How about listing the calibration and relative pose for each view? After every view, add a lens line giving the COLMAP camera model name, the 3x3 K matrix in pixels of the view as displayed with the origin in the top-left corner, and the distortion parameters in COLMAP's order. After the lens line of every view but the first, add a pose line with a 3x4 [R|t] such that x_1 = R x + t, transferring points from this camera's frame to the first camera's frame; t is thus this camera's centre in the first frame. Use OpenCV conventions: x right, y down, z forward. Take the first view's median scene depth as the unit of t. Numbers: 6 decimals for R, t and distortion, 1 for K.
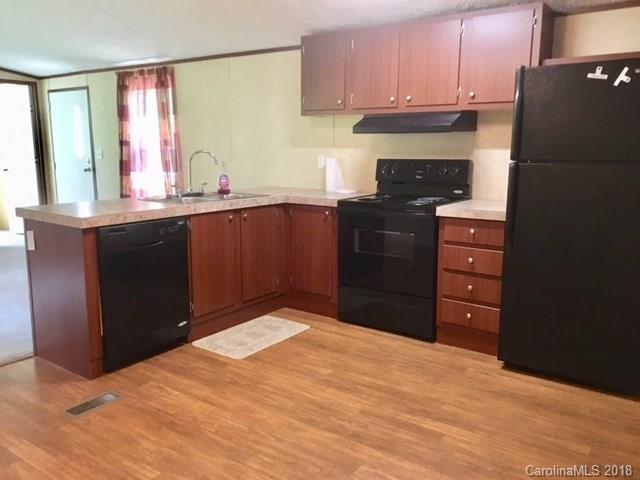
lens RADIAL K [[533.5, 0, 322.9], [0, 533.5, 240.5], [0, 0, 1]] dist [0.084918, -0.130671]
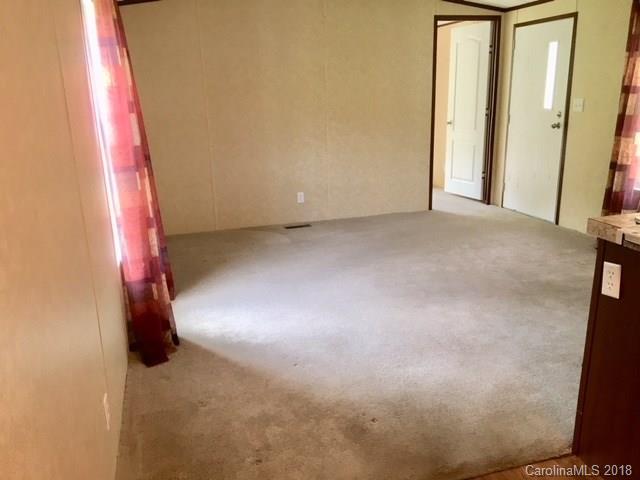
lens RADIAL K [[533.5, 0, 322.9], [0, 533.5, 240.5], [0, 0, 1]] dist [0.084918, -0.130671]
pose [[0.787421, 0.144429, -0.599256, -0.356380], [-0.081232, 0.987998, 0.131383, -0.072762], [0.611039, -0.054775, 0.789703, 0.295279]]
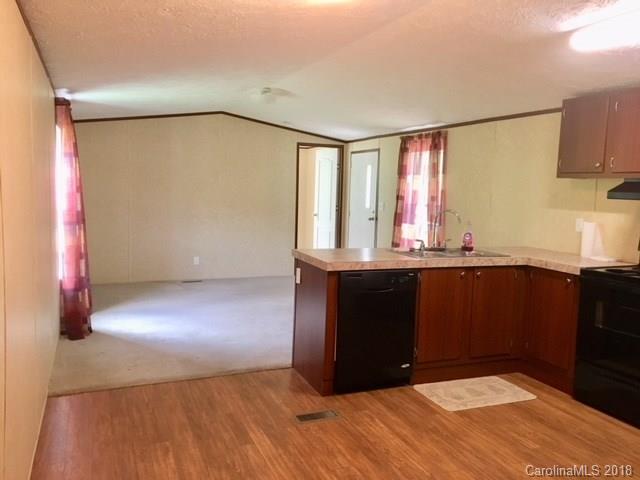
lens RADIAL K [[533.5, 0, 322.9], [0, 533.5, 240.5], [0, 0, 1]] dist [0.084918, -0.130671]
pose [[0.850162, 0.075031, -0.521147, 0.129400], [-0.120875, 0.991171, -0.054485, -0.016798], [0.512458, 0.109315, 0.851726, -0.043806]]
